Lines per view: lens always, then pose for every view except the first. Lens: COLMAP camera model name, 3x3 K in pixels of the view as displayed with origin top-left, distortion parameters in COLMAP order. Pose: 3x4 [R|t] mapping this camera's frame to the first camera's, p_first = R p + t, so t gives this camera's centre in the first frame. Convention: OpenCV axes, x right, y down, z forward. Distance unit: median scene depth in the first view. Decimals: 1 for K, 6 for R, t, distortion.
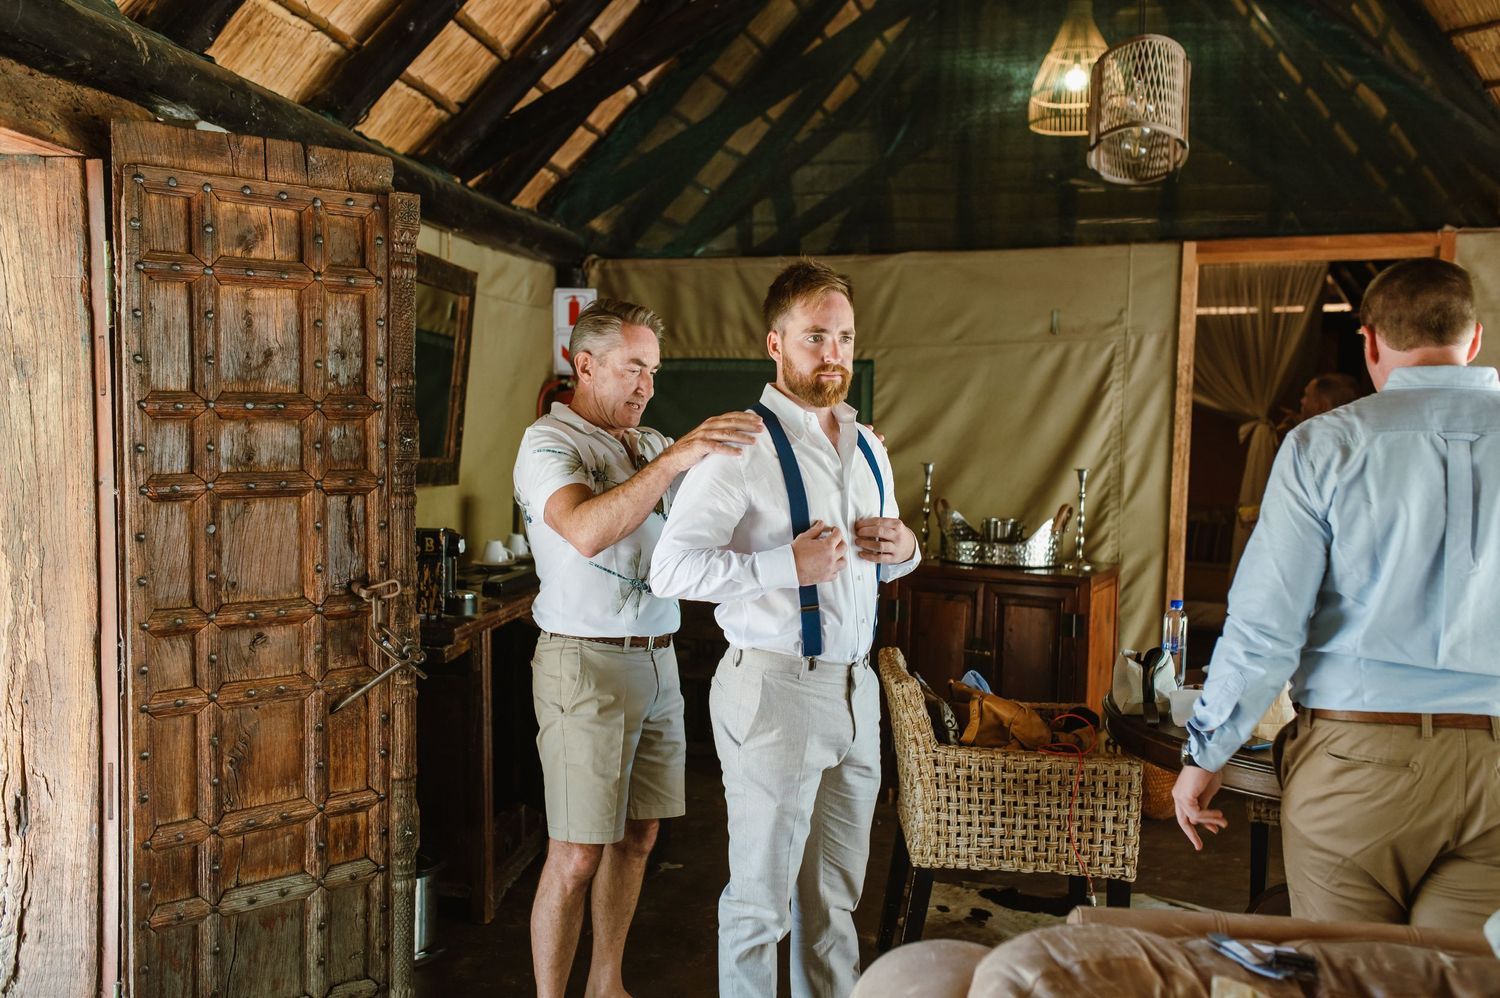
lens RADIAL K [[1437.8, 0, 748.1], [0, 1437.8, 511.8], [0, 0, 1]] dist [0.008138, 0.037562]
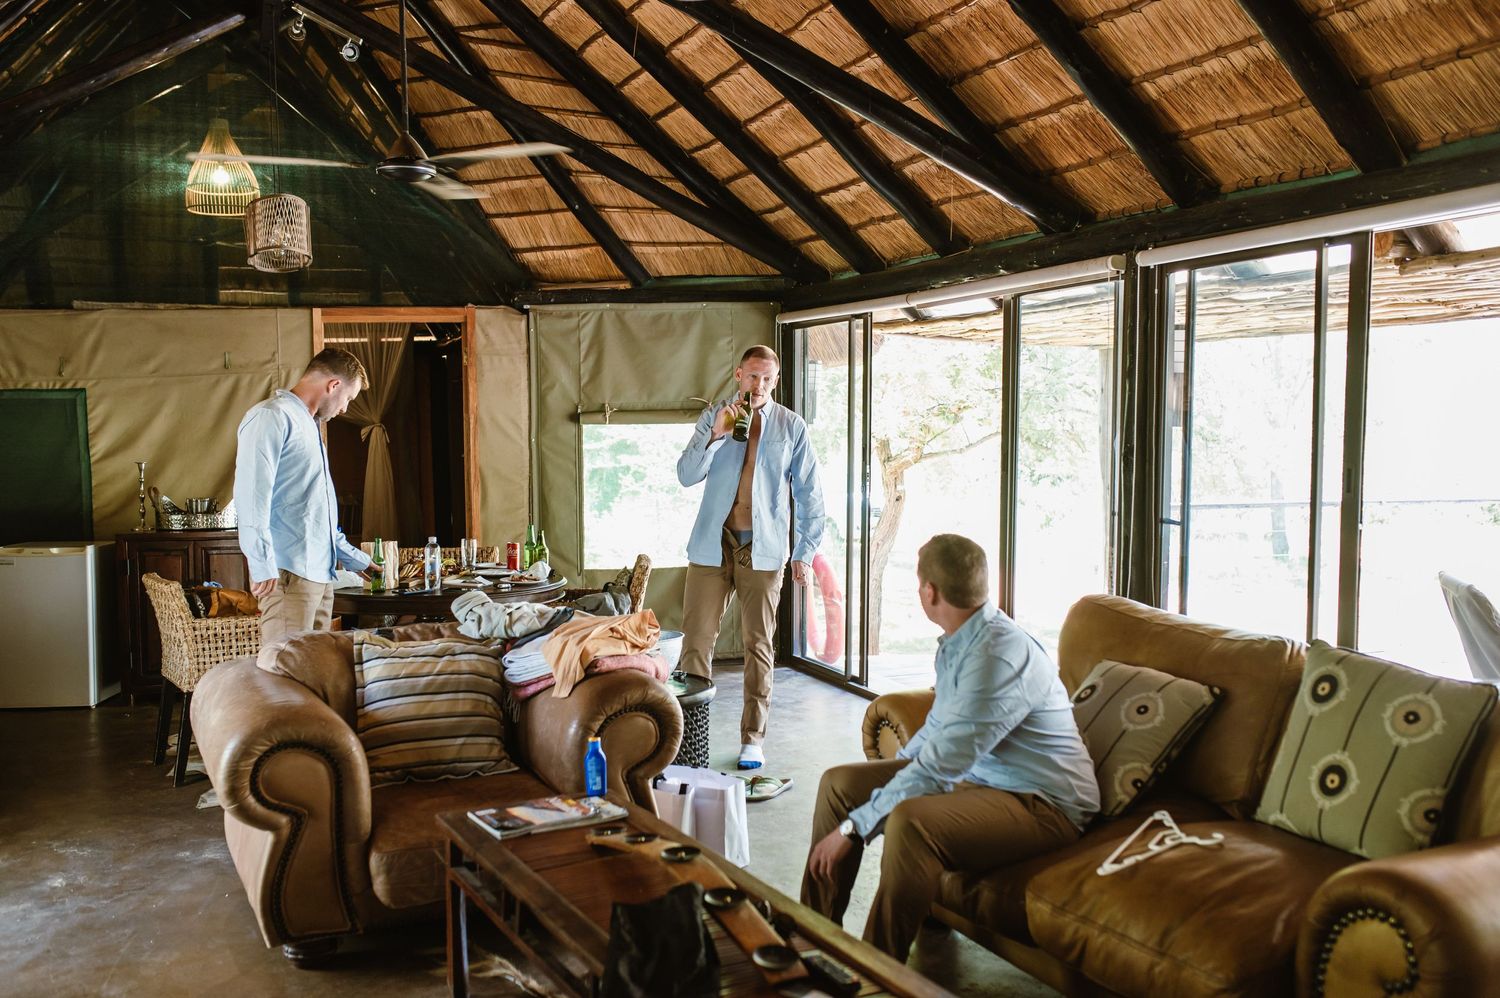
lens RADIAL K [[1437.8, 0, 748.1], [0, 1437.8, 511.8], [0, 0, 1]] dist [0.008138, 0.037562]
pose [[0.833341, -0.067426, 0.548632, -0.160195], [0.070662, 0.997384, 0.015245, 0.035530], [-0.548224, 0.026064, 0.835925, -0.508204]]
